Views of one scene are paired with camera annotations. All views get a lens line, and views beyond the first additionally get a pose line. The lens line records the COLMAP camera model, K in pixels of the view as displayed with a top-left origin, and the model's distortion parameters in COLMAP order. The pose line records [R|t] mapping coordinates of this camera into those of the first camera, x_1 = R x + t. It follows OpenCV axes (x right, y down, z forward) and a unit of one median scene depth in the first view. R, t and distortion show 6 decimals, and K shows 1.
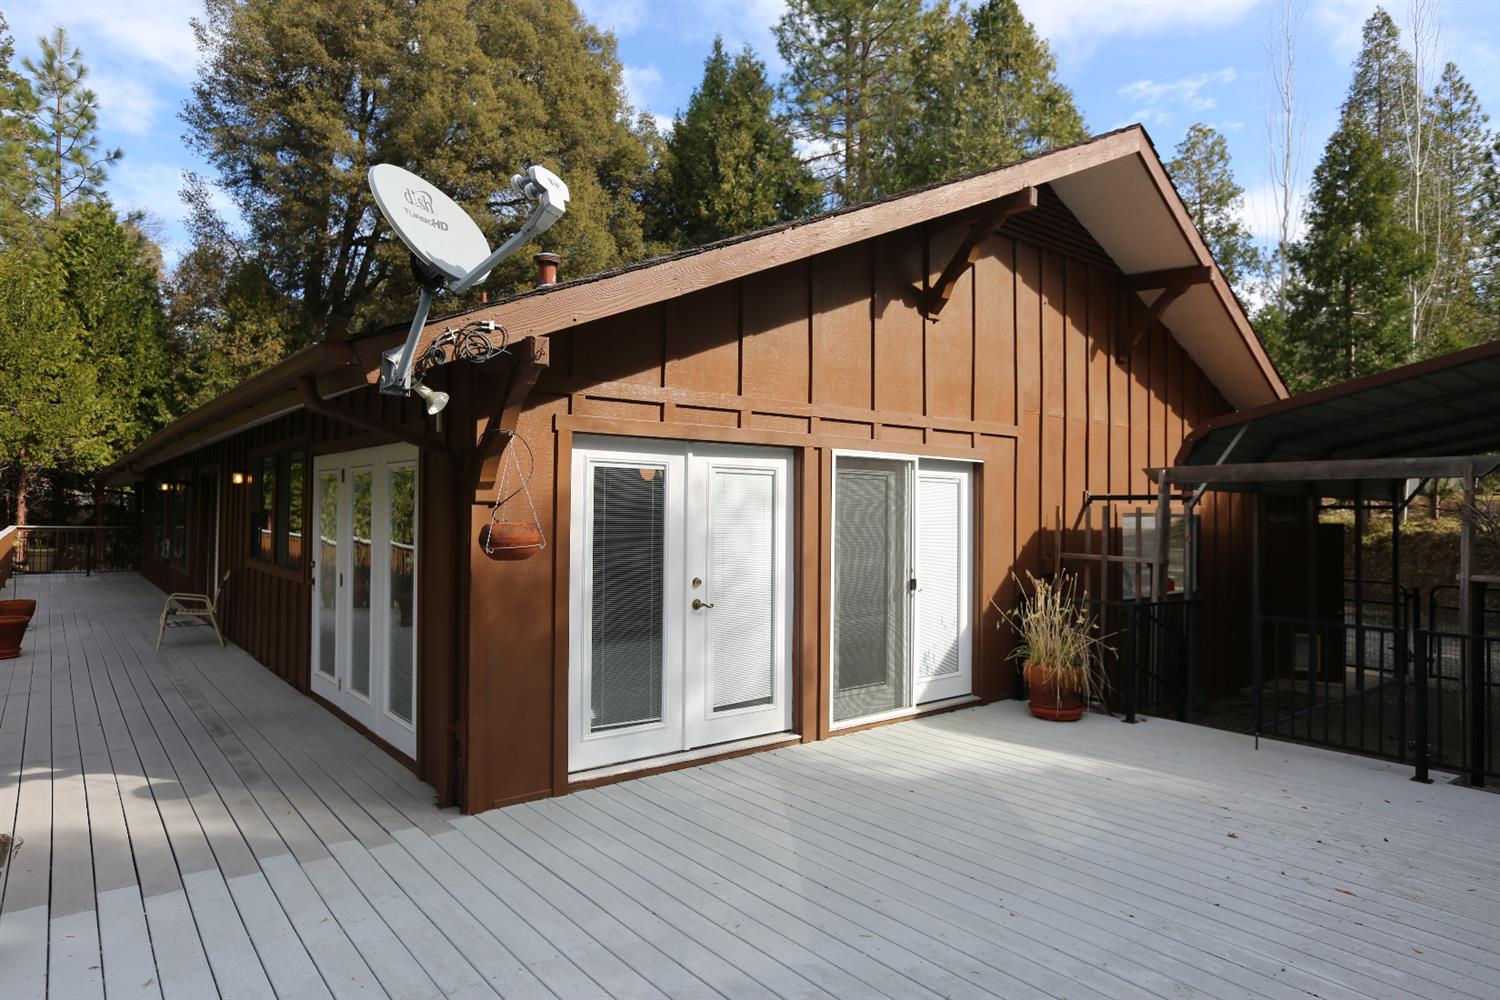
lens RADIAL K [[852.9, 0, 750.0], [0, 852.9, 500.0], [0, 0, 1]] dist [0.001453, -0.000855]
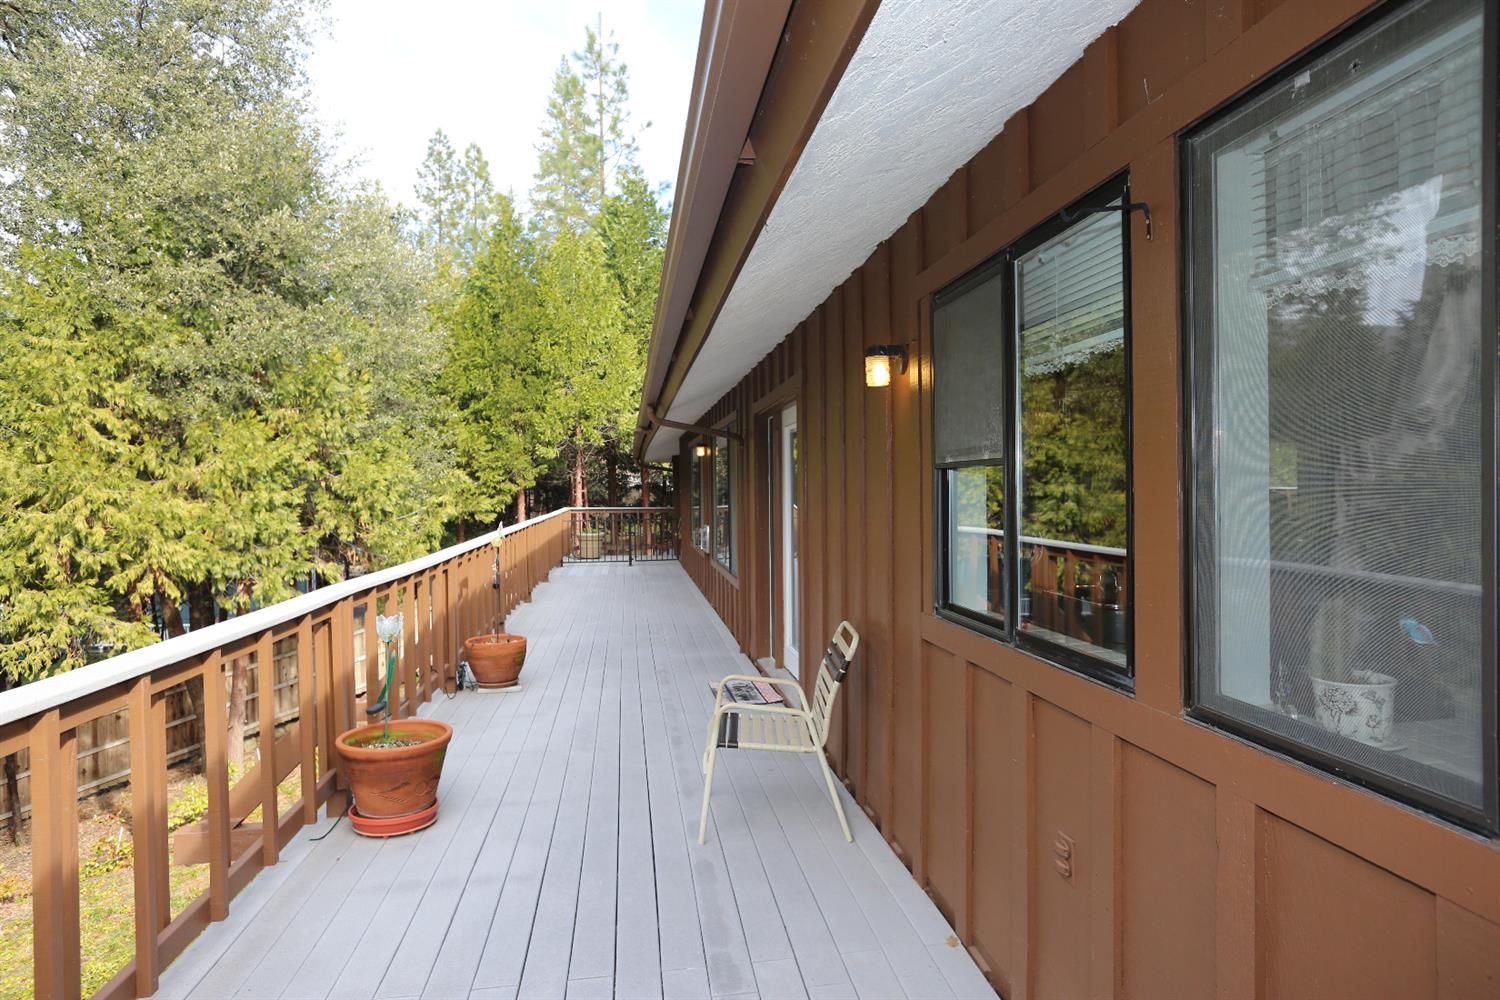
lens RADIAL K [[901.9, 0, 750.0], [0, 901.9, 500.0], [0, 0, 1]] dist [0.000495, 0.000088]
pose [[0.854031, -0.016622, -0.519957, -0.157802], [0.033103, 0.999200, 0.022429, 0.005730], [0.519168, -0.036367, 0.853898, 0.228724]]
